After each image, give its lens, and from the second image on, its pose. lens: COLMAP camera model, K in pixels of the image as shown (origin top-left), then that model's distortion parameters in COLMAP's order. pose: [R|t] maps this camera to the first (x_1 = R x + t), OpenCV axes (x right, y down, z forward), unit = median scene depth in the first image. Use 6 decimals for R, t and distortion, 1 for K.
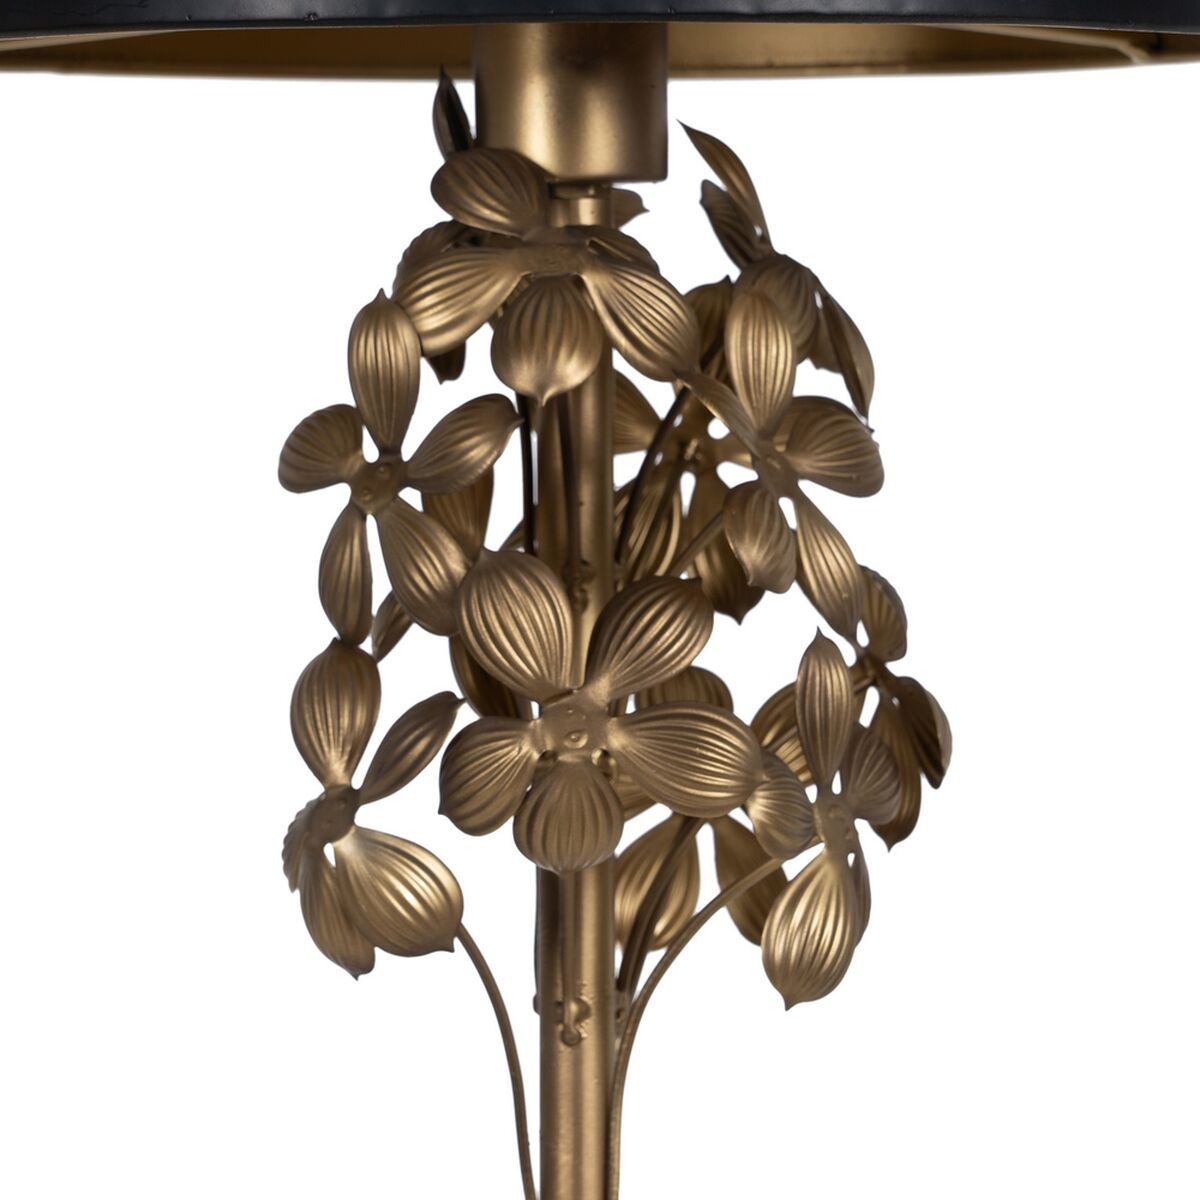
lens RADIAL K [[5471.1, 0, 605.8], [0, 5471.1, 599.5], [0, 0, 1]] dist [0.093512, 0.000000]
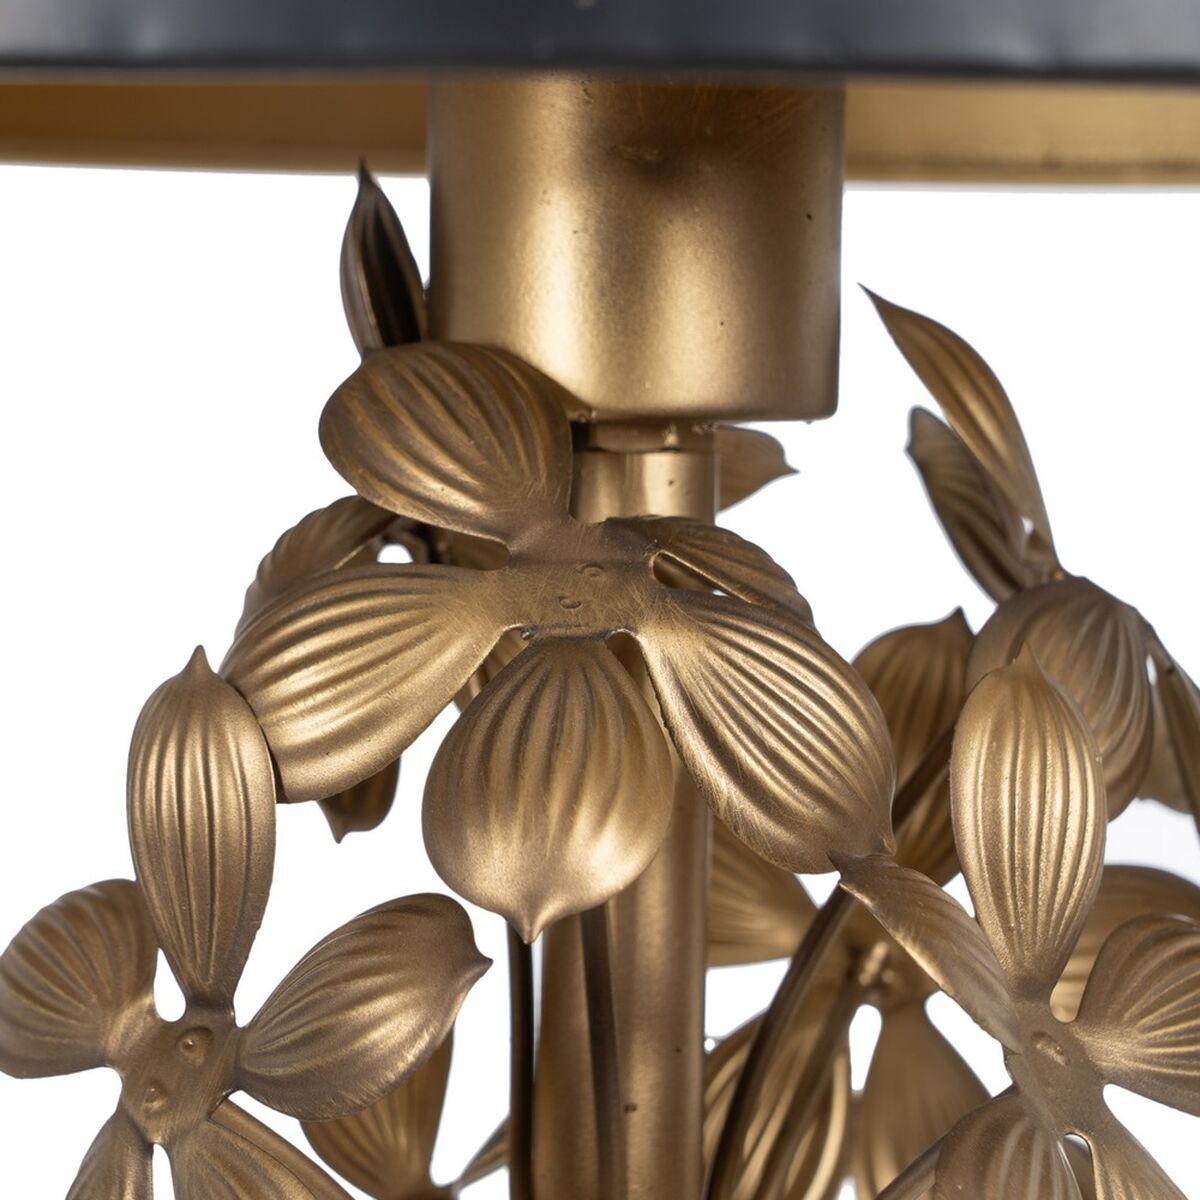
lens RADIAL K [[5471.1, 0, 592.5], [0, 5471.1, 604.7], [0, 0, 1]] dist [0.093512, 0.000000]
pose [[0.998696, 0.028355, -0.042453, 0.010955], [-0.028582, 0.999580, -0.004738, -0.058807], [0.042300, 0.005945, 0.999087, 0.542750]]
